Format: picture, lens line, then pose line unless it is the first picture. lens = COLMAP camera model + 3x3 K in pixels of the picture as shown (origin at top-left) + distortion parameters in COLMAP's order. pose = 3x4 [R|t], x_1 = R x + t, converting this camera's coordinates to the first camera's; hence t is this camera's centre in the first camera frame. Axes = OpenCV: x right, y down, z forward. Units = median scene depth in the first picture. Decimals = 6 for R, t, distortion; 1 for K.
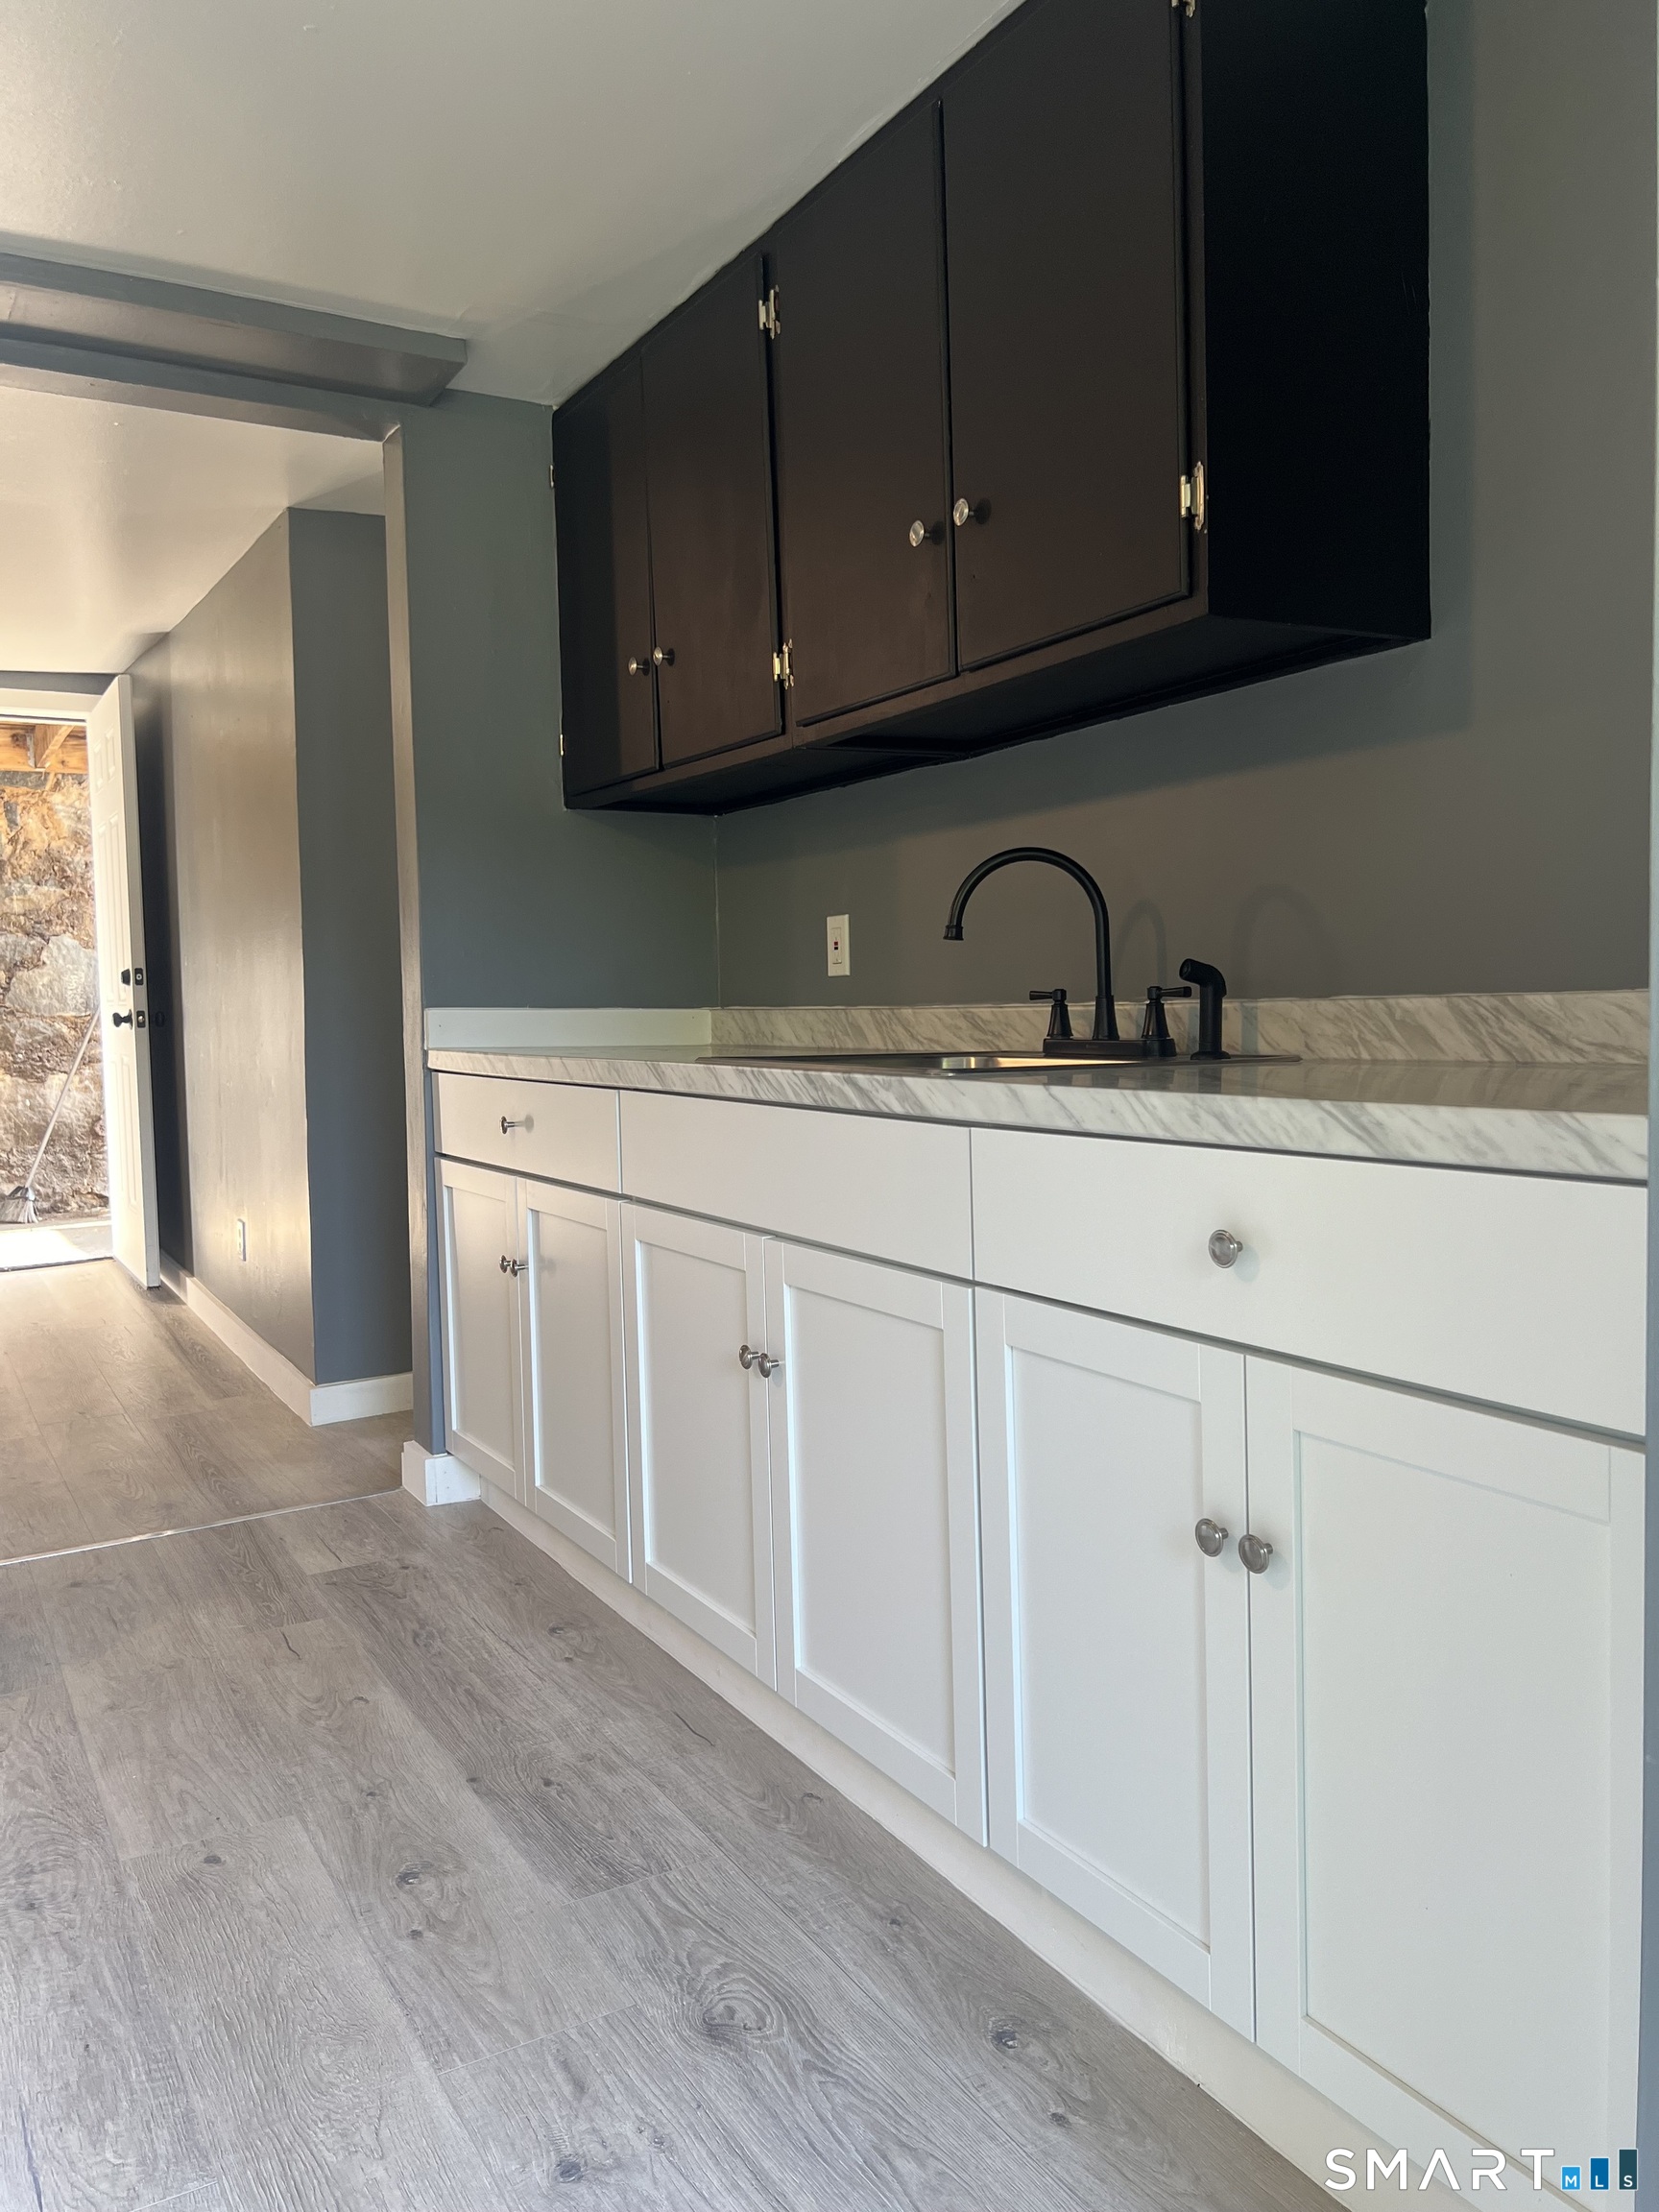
lens RADIAL K [[1656.0, 0, 833.4], [0, 1656.0, 1132.1], [0, 0, 1]] dist [0.051687, -0.066290]
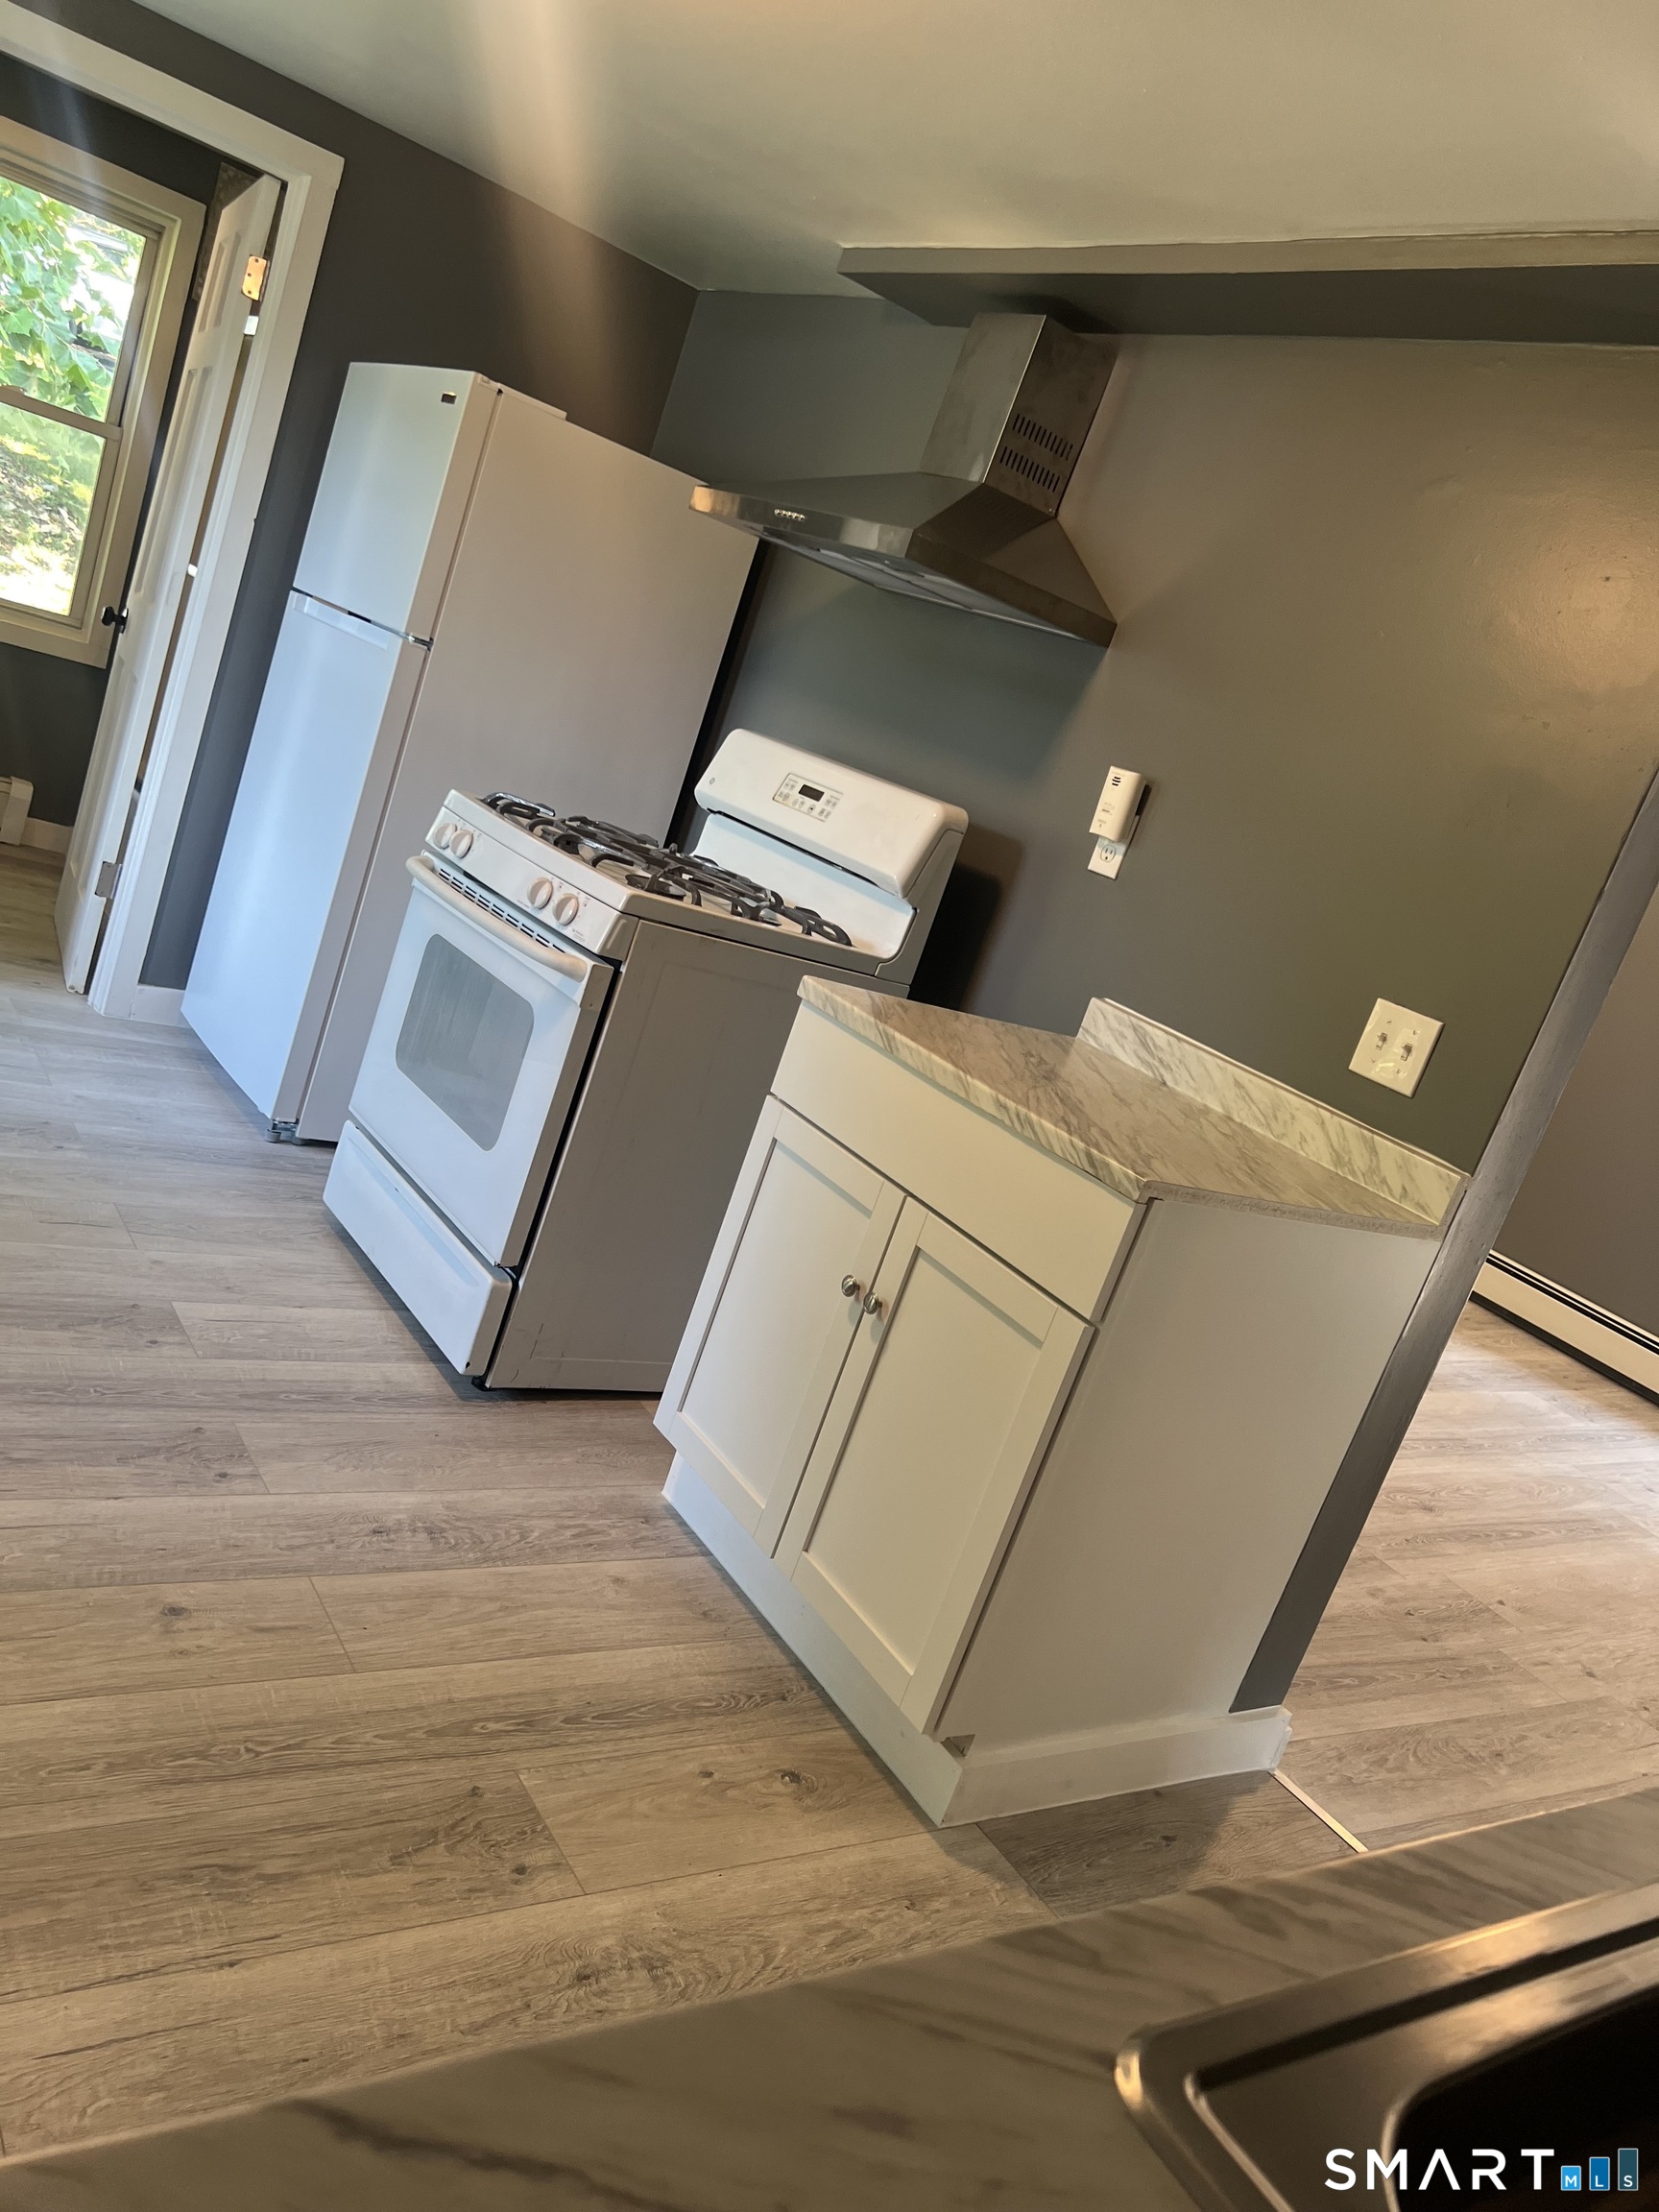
lens RADIAL K [[1656.0, 0, 819.0], [0, 1656.0, 1106.9], [0, 0, 1]] dist [0.051687, -0.066290]
pose [[0.052758, 0.263512, -0.963212, 0.238609], [-0.401141, 0.888905, 0.221211, -0.182200], [0.914496, 0.374713, 0.152602, 0.651249]]
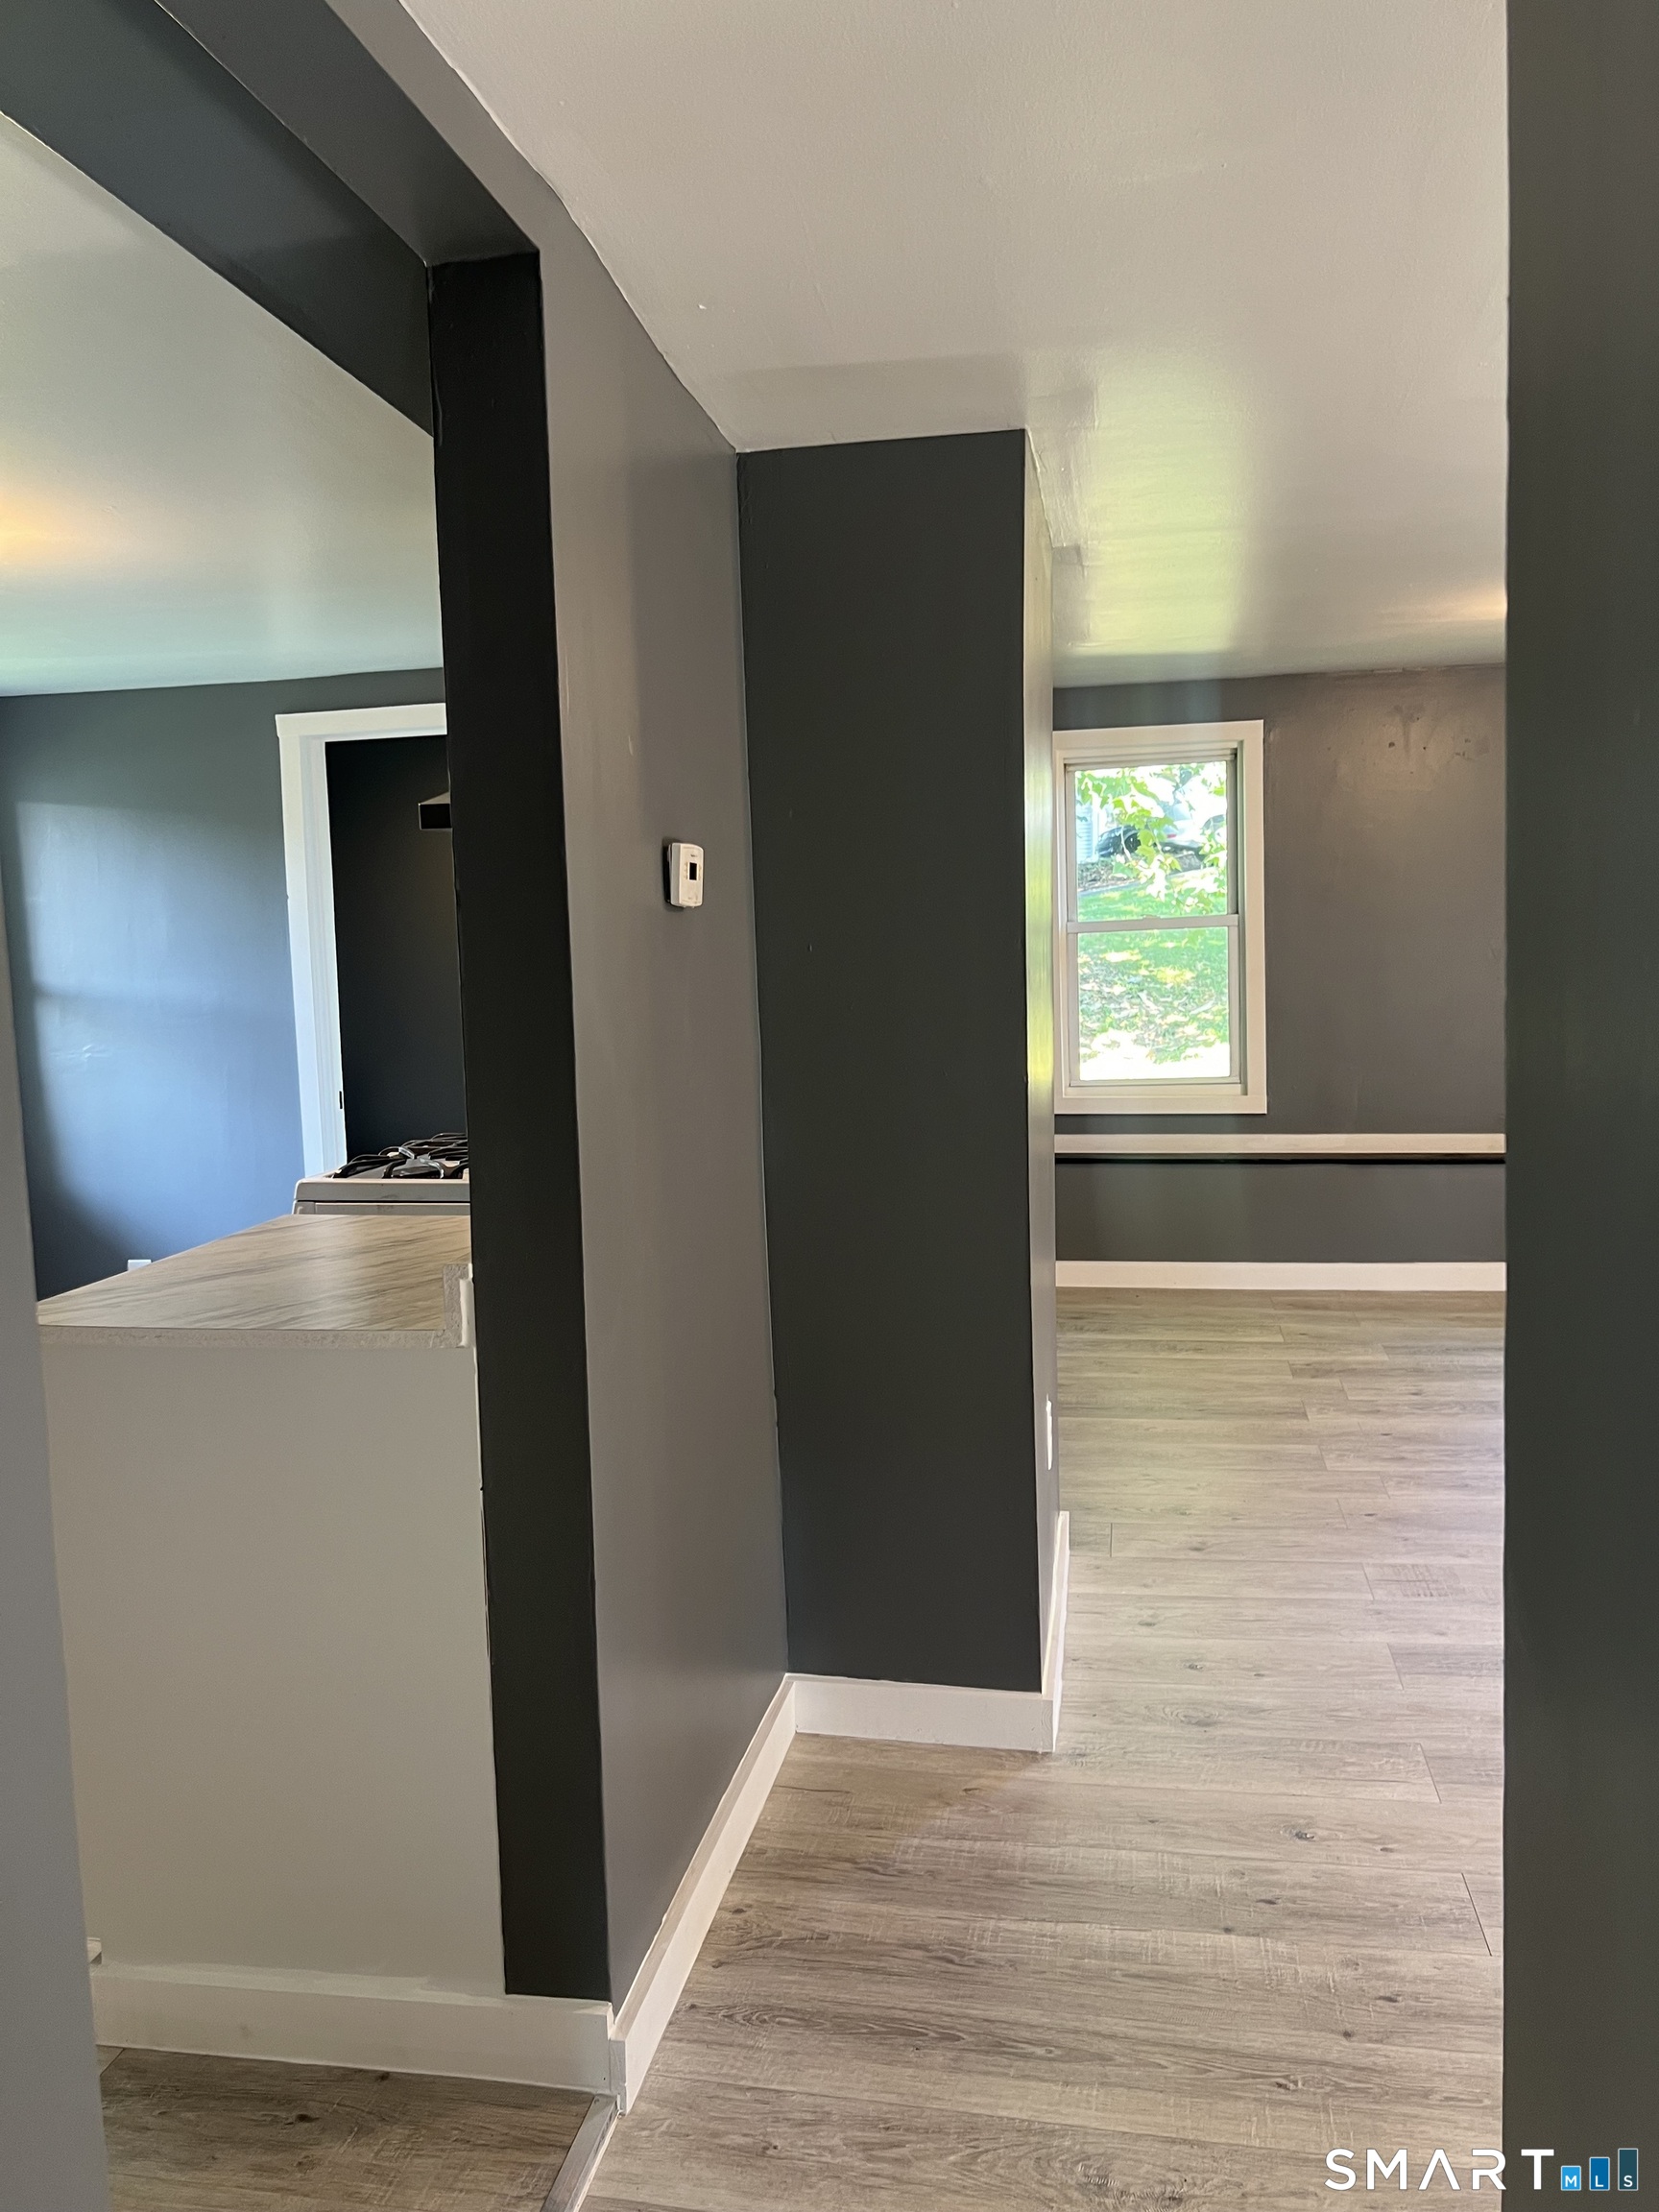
lens RADIAL K [[1656.0, 0, 808.1], [0, 1656.0, 1108.1], [0, 0, 1]] dist [0.051687, -0.066290]
pose [[-0.663040, 0.108939, -0.740615, -0.203009], [-0.018905, 0.986602, 0.162048, -0.296076], [0.748345, 0.121445, -0.652097, 1.841873]]
